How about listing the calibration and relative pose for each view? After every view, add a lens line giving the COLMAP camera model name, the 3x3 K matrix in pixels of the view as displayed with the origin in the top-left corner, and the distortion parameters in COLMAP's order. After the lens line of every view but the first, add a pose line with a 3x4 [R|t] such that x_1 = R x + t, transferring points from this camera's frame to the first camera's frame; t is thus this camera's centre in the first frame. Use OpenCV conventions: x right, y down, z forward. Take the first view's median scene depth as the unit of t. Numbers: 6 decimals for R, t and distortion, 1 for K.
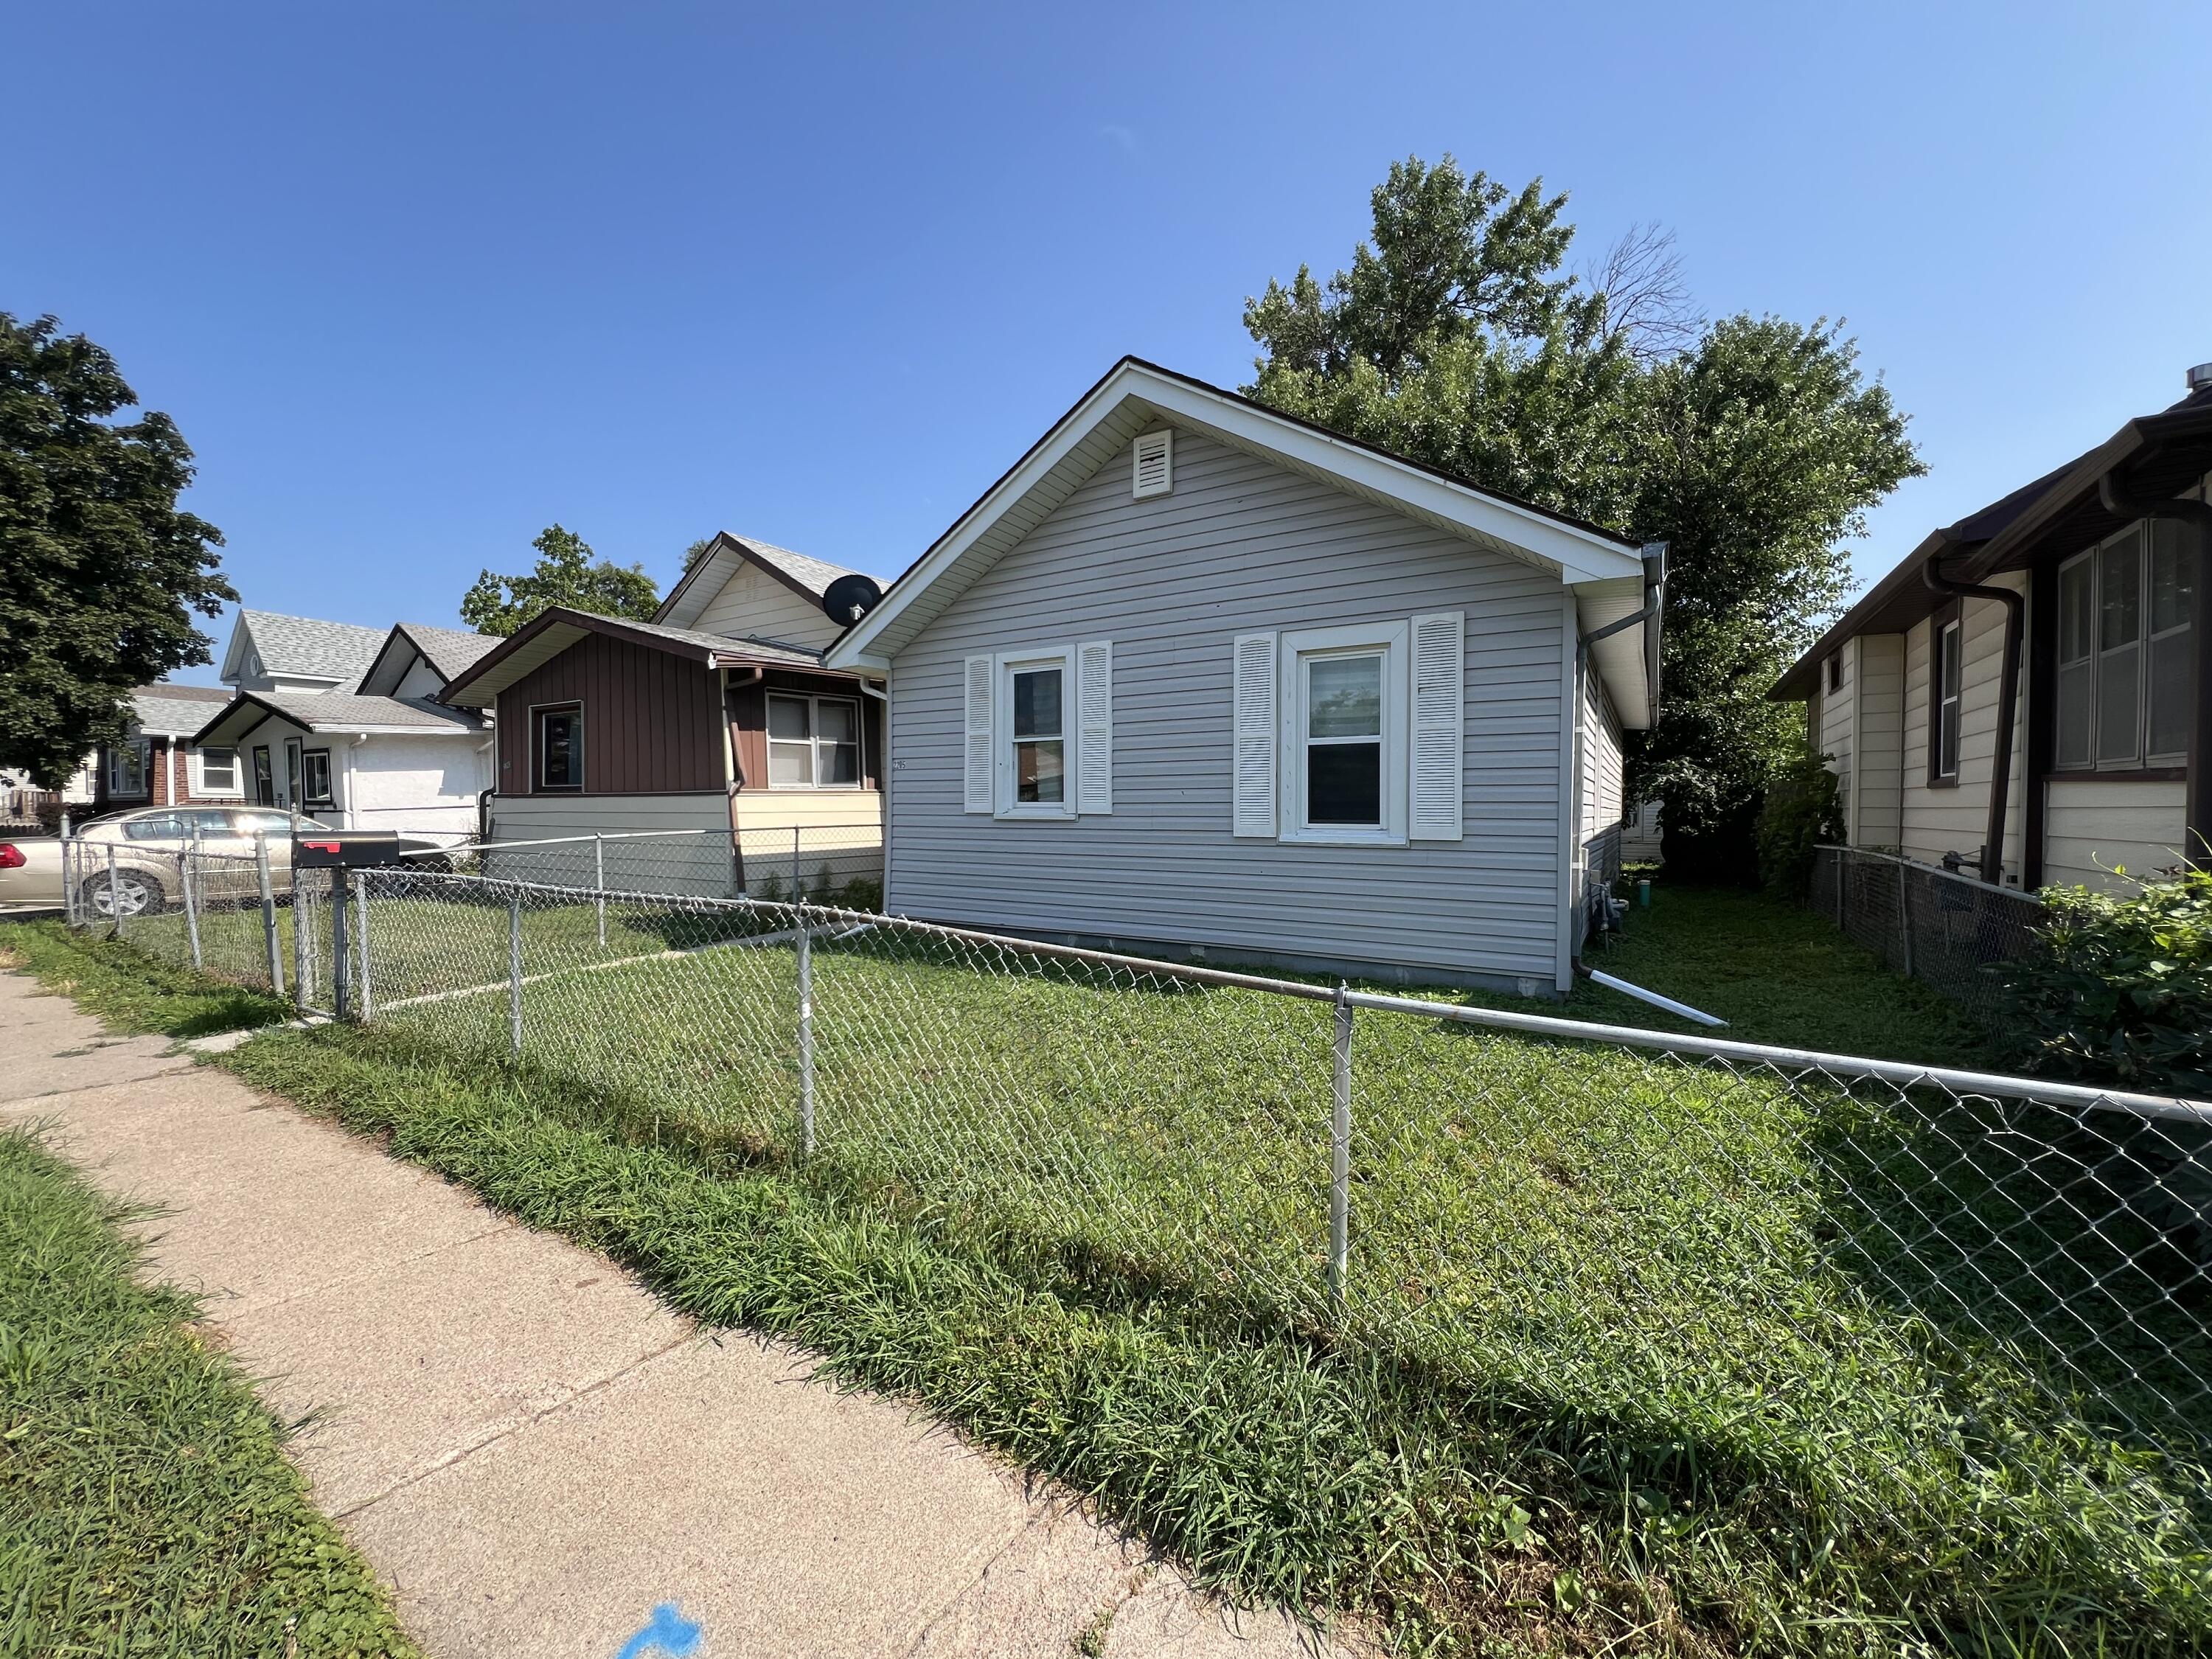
lens RADIAL K [[880.6, 0, 1106.8], [0, 880.6, 830.2], [0, 0, 1]] dist [-0.004598, 0.000787]
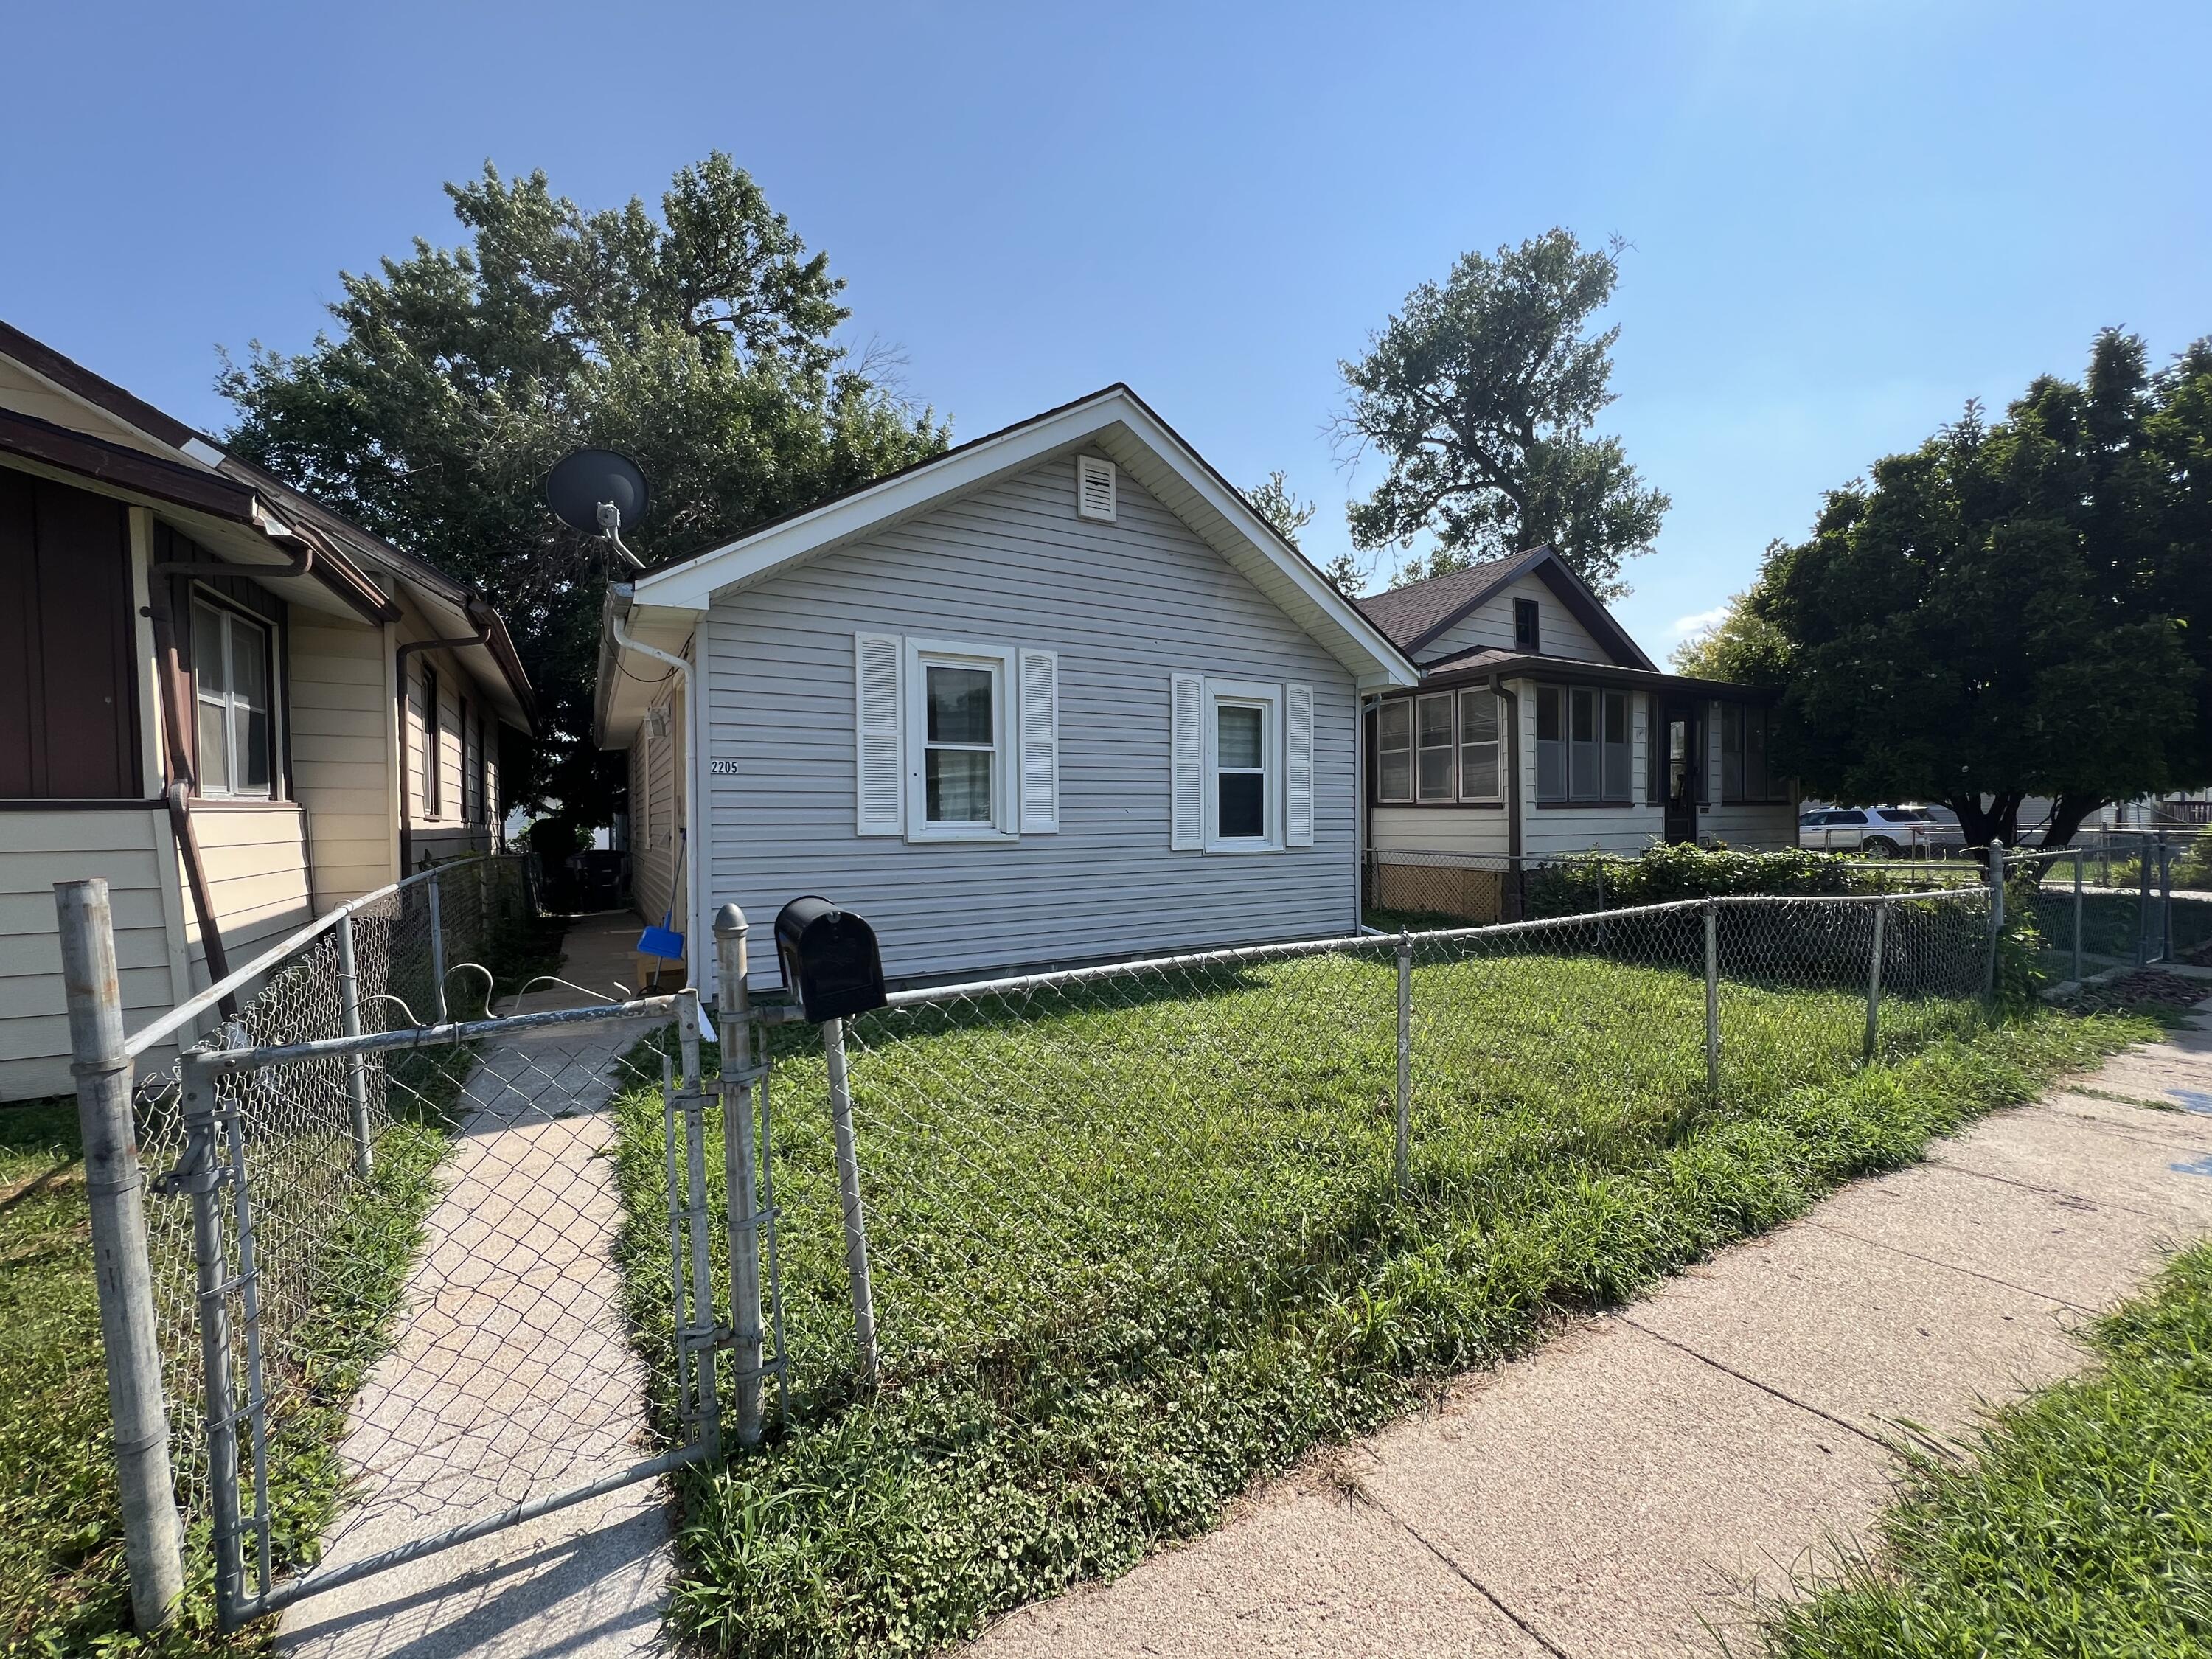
lens RADIAL K [[880.6, 0, 1099.3], [0, 880.6, 831.9], [0, 0, 1]] dist [-0.004598, 0.000787]
pose [[0.468737, -0.015457, 0.883202, -0.787687], [0.032650, 0.999467, 0.000163, -0.017228], [-0.882734, 0.028760, 0.468992, 0.490050]]
